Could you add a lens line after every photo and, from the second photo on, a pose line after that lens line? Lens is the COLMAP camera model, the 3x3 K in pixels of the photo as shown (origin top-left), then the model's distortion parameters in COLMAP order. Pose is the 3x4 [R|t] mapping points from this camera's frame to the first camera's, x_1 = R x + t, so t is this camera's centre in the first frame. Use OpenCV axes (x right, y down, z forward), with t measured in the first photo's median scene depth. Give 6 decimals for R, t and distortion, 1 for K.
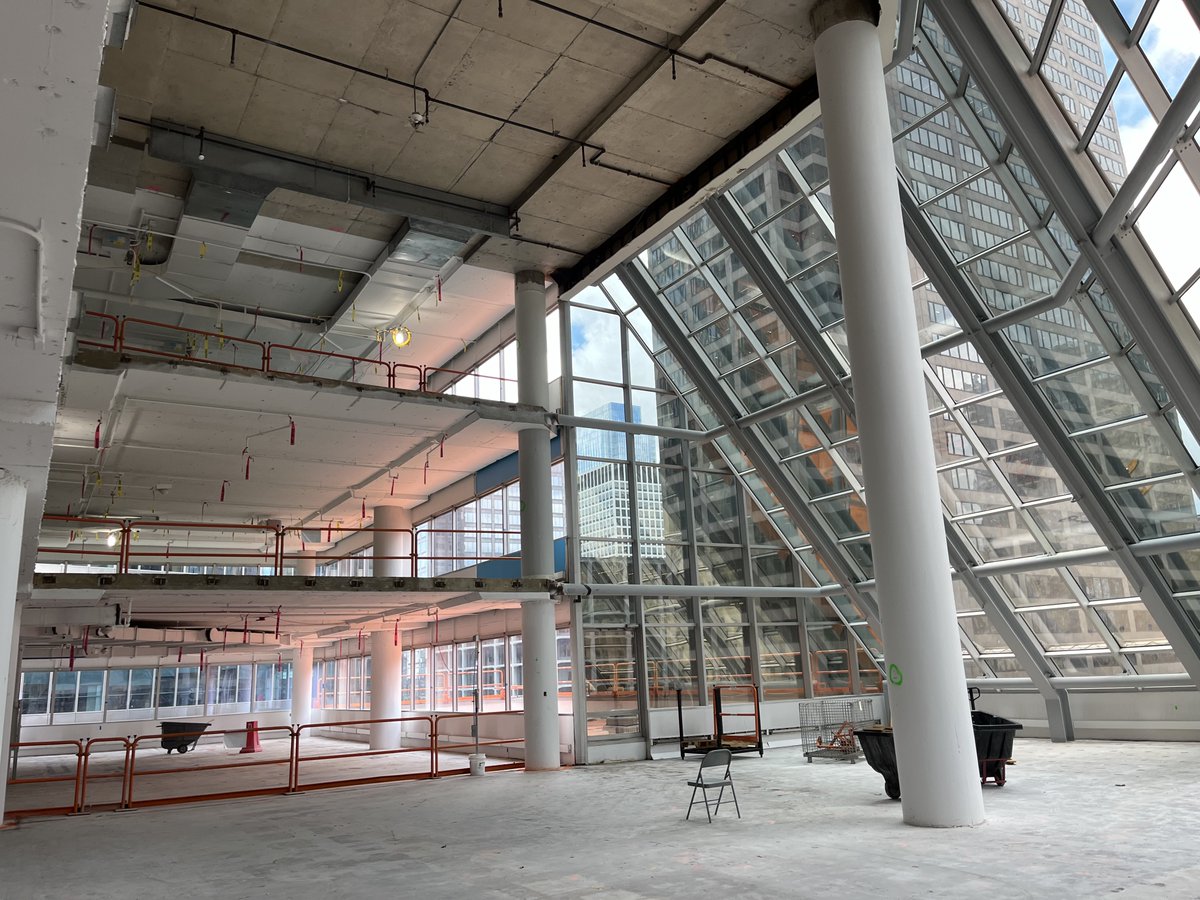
lens RADIAL K [[904.1, 0, 600.0], [0, 904.1, 450.0], [0, 0, 1]] dist [0.061474, -0.076730]
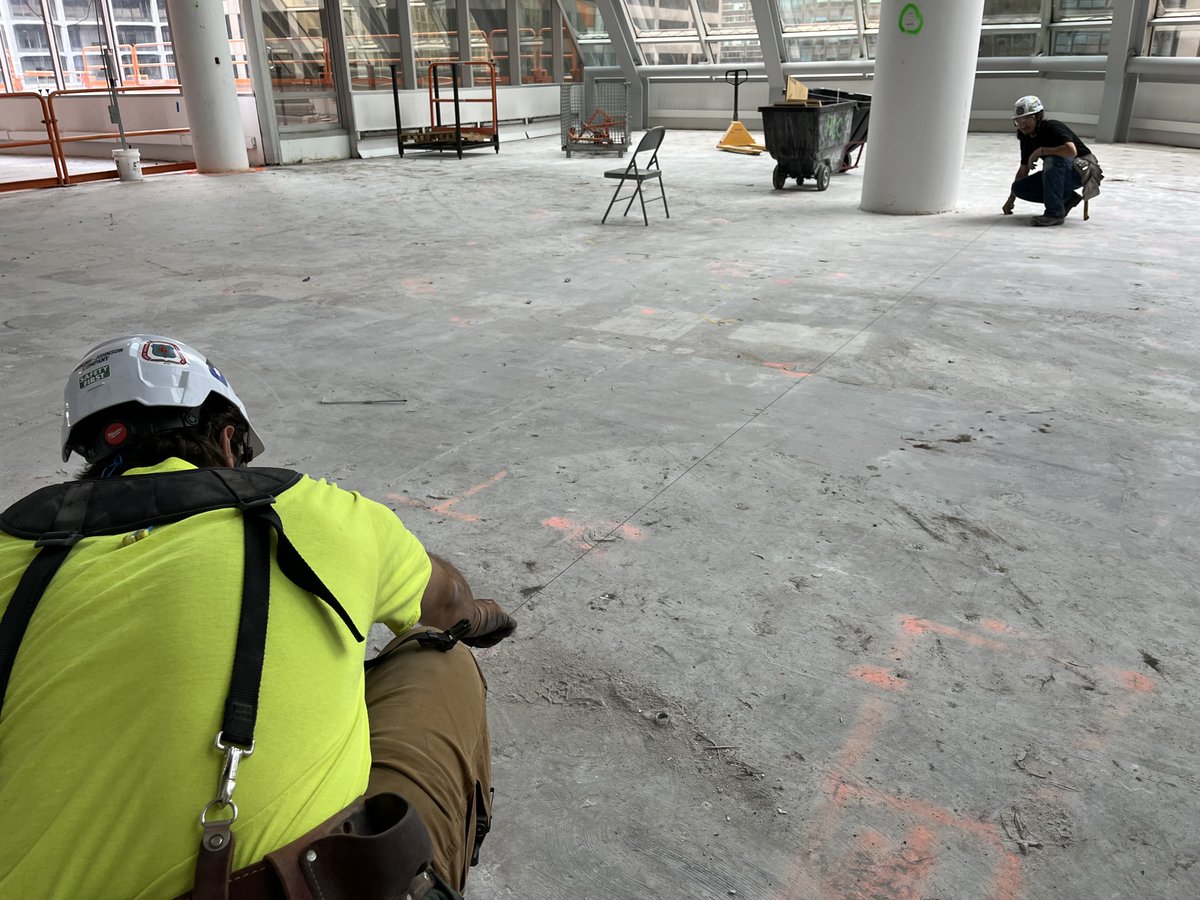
lens RADIAL K [[904.1, 0, 600.0], [0, 904.1, 450.0], [0, 0, 1]] dist [0.061474, -0.076730]
pose [[0.876942, -0.157987, 0.453886, -0.161938], [-0.137243, 0.822773, 0.551551, 0.088904], [-0.460583, -0.545971, 0.699842, 0.225954]]
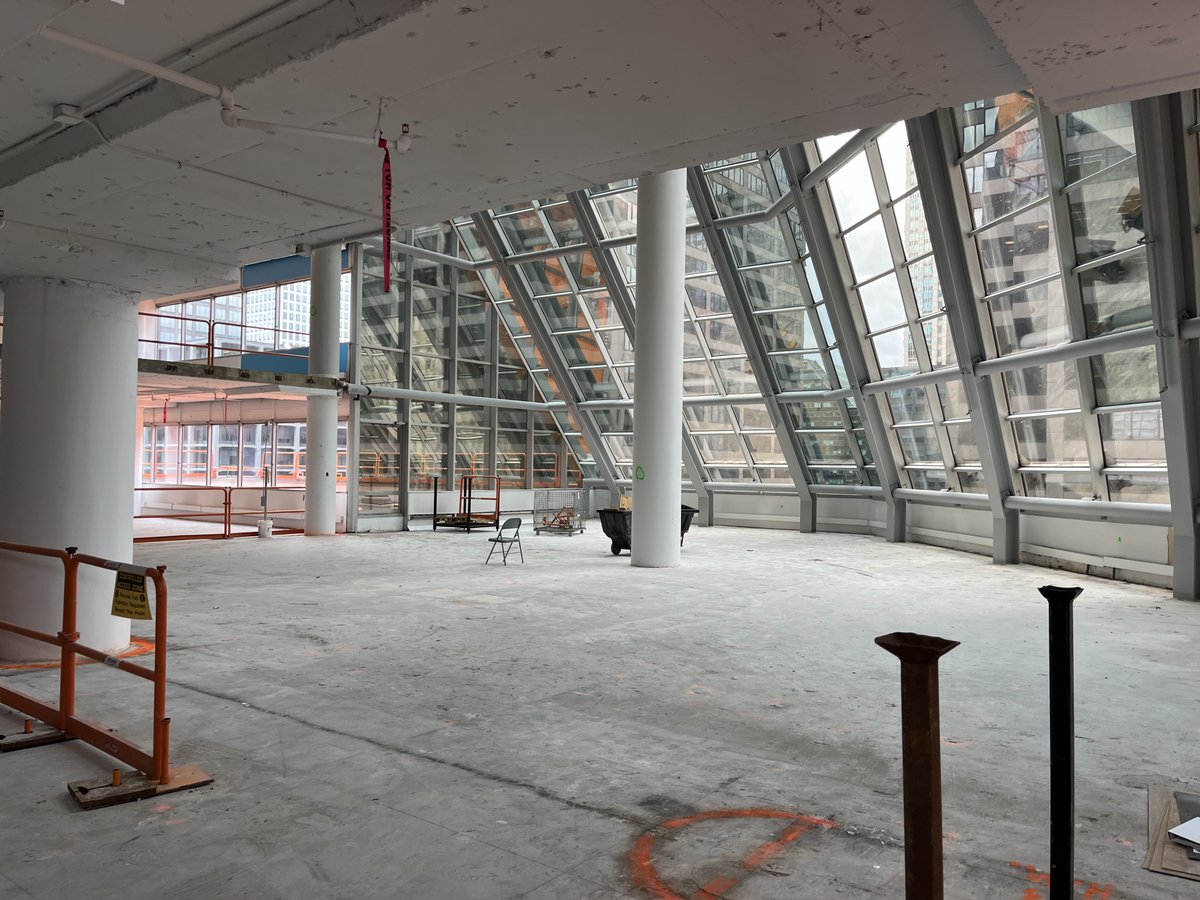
lens RADIAL K [[904.1, 0, 600.0], [0, 904.1, 450.0], [0, 0, 1]] dist [0.061474, -0.076730]
pose [[0.930508, 0.064821, 0.360491, -0.154729], [-0.141952, 0.971116, 0.191791, -0.037846], [-0.337647, -0.229635, 0.912832, -0.184456]]
